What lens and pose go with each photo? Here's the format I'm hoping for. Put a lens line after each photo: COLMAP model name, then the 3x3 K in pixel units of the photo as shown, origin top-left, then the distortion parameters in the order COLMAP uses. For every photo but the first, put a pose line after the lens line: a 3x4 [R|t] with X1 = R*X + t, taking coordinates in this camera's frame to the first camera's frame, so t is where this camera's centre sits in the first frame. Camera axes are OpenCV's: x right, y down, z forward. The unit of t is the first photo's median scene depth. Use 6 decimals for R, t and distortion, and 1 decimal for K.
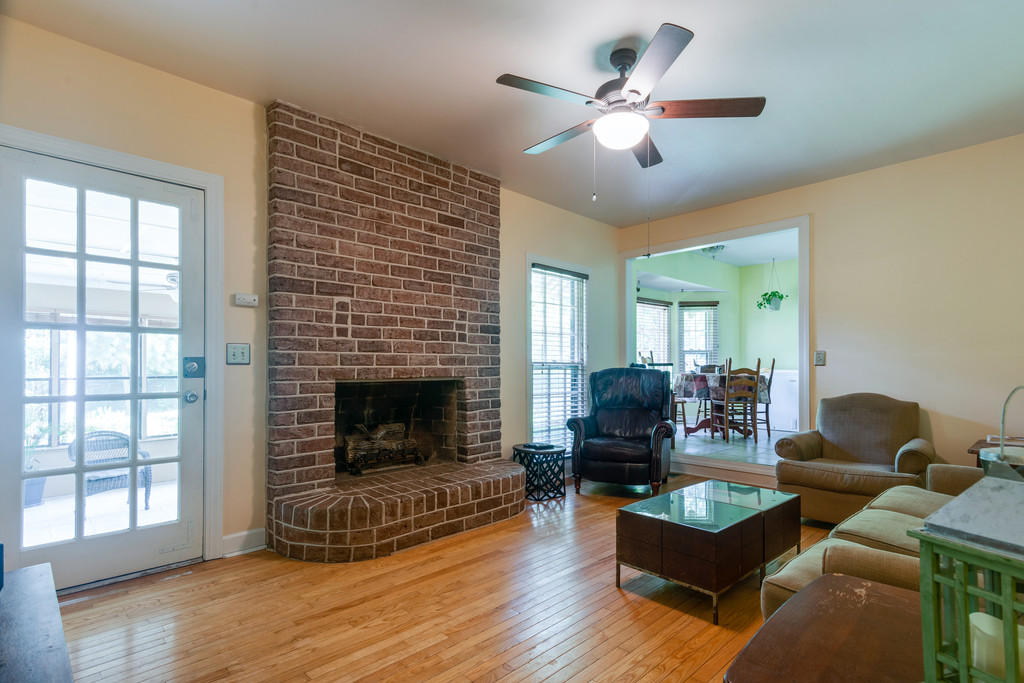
lens RADIAL K [[508.5, 0, 517.5], [0, 508.5, 372.2], [0, 0, 1]] dist [0.032555, 0.000206]
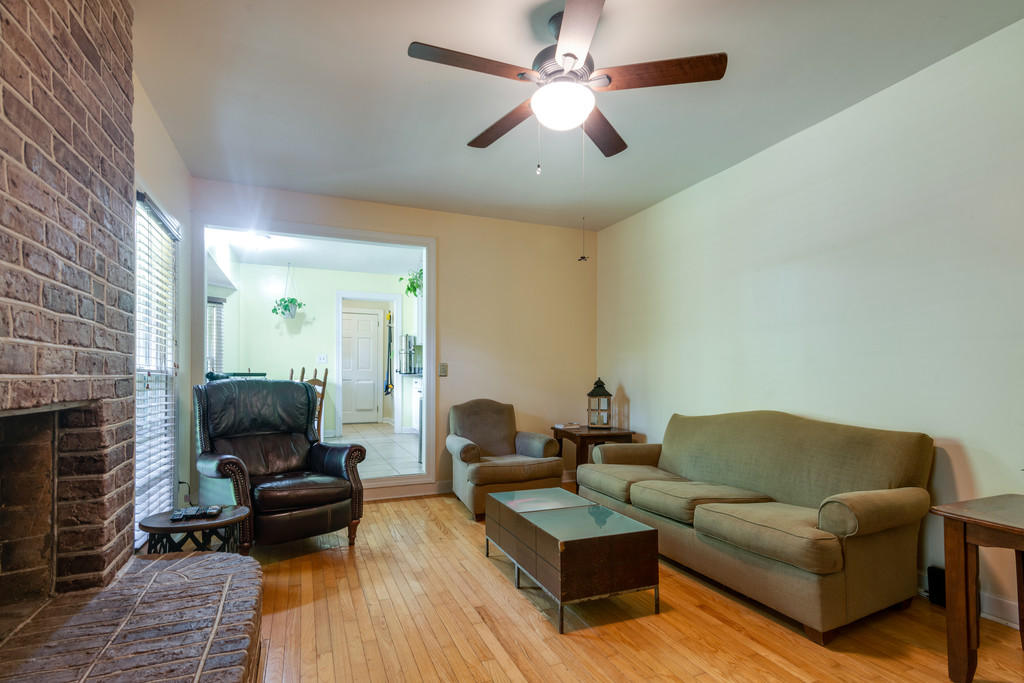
lens RADIAL K [[508.5, 0, 517.5], [0, 508.5, 372.2], [0, 0, 1]] dist [0.032555, 0.000206]
pose [[0.366582, 0.008820, 0.930344, -0.393055], [0.011381, 0.999838, -0.013963, -0.004335], [-0.930316, 0.015707, 0.366422, 0.463474]]
